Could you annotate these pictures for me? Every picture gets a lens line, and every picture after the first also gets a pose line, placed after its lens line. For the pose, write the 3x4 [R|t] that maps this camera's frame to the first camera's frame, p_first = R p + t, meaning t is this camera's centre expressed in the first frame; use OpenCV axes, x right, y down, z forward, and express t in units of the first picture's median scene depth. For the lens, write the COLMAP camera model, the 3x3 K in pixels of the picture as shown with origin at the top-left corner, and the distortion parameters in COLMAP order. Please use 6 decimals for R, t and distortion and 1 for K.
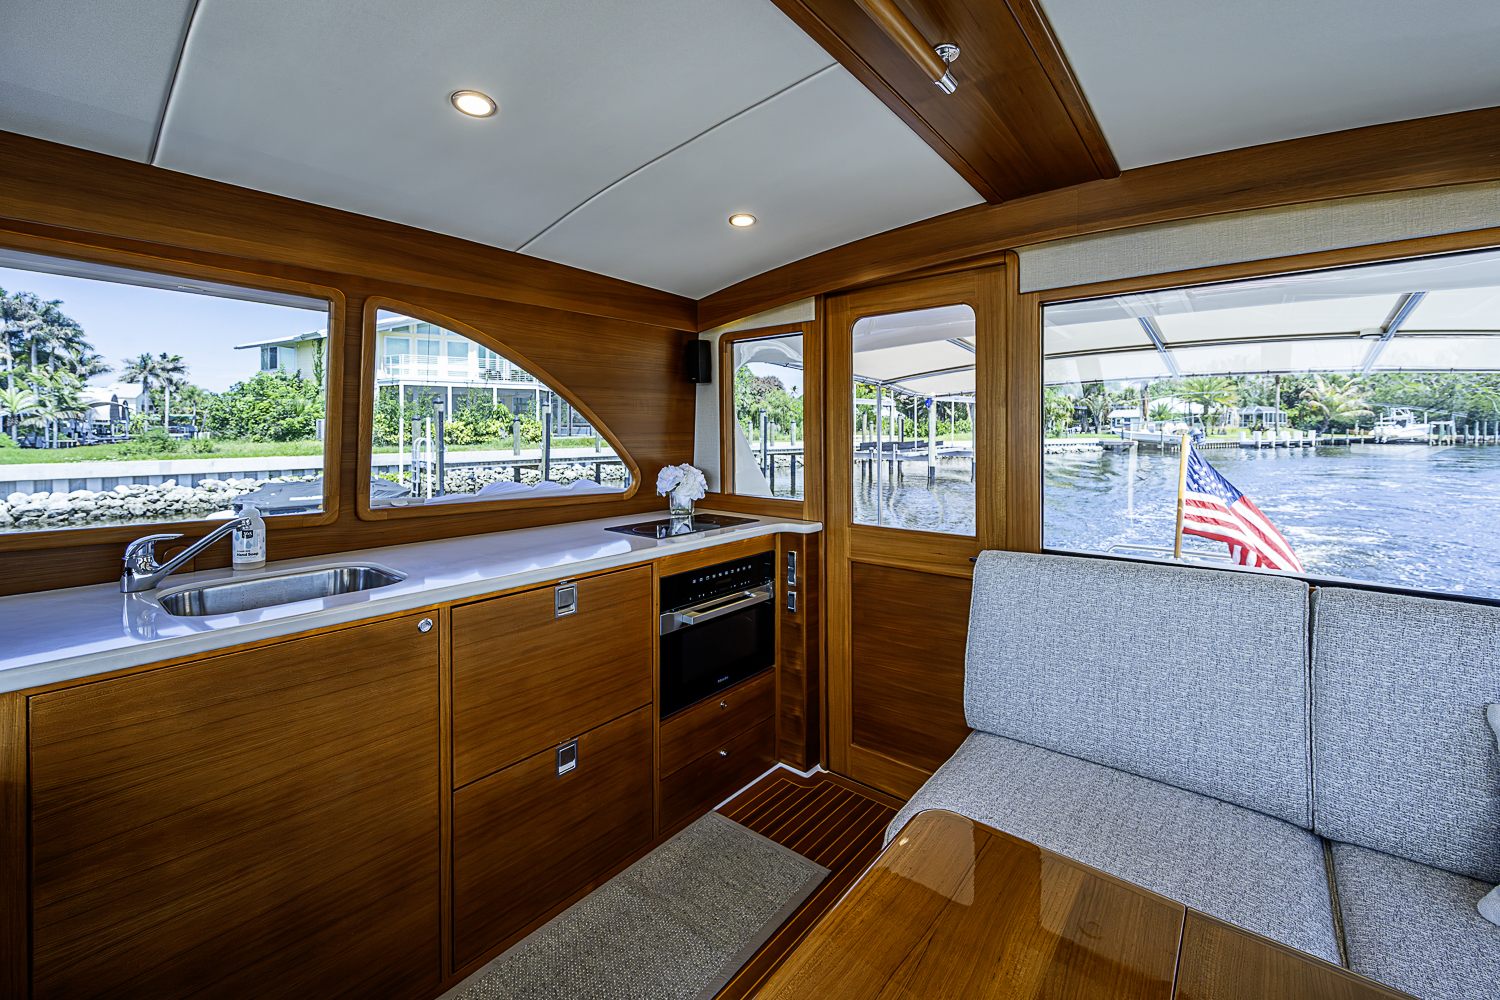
lens RADIAL K [[589.4, 0, 802.7], [0, 589.4, 457.6], [0, 0, 1]] dist [-0.005984, 0.000268]
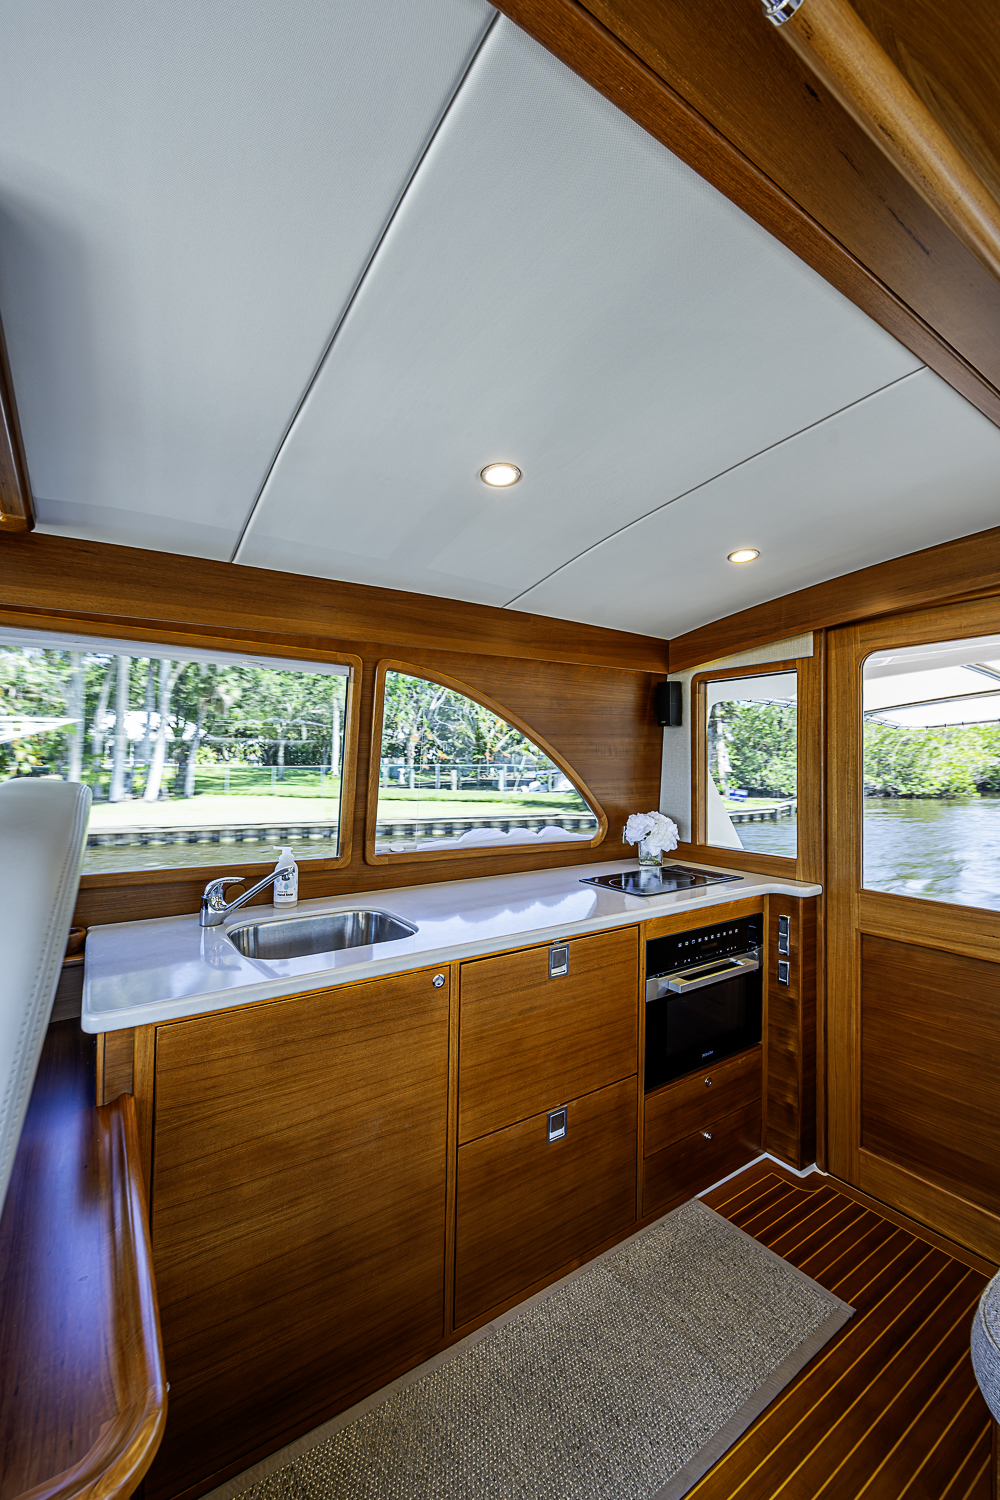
lens RADIAL K [[589.4, 0, 525.1], [0, 589.4, 757.2], [0, 0, 1]] dist [-0.005984, 0.000268]
pose [[0.958128, -0.004514, -0.286306, -0.164868], [-0.005042, 0.999455, -0.032631, -0.058492], [0.286297, 0.032709, 0.957582, 0.038033]]
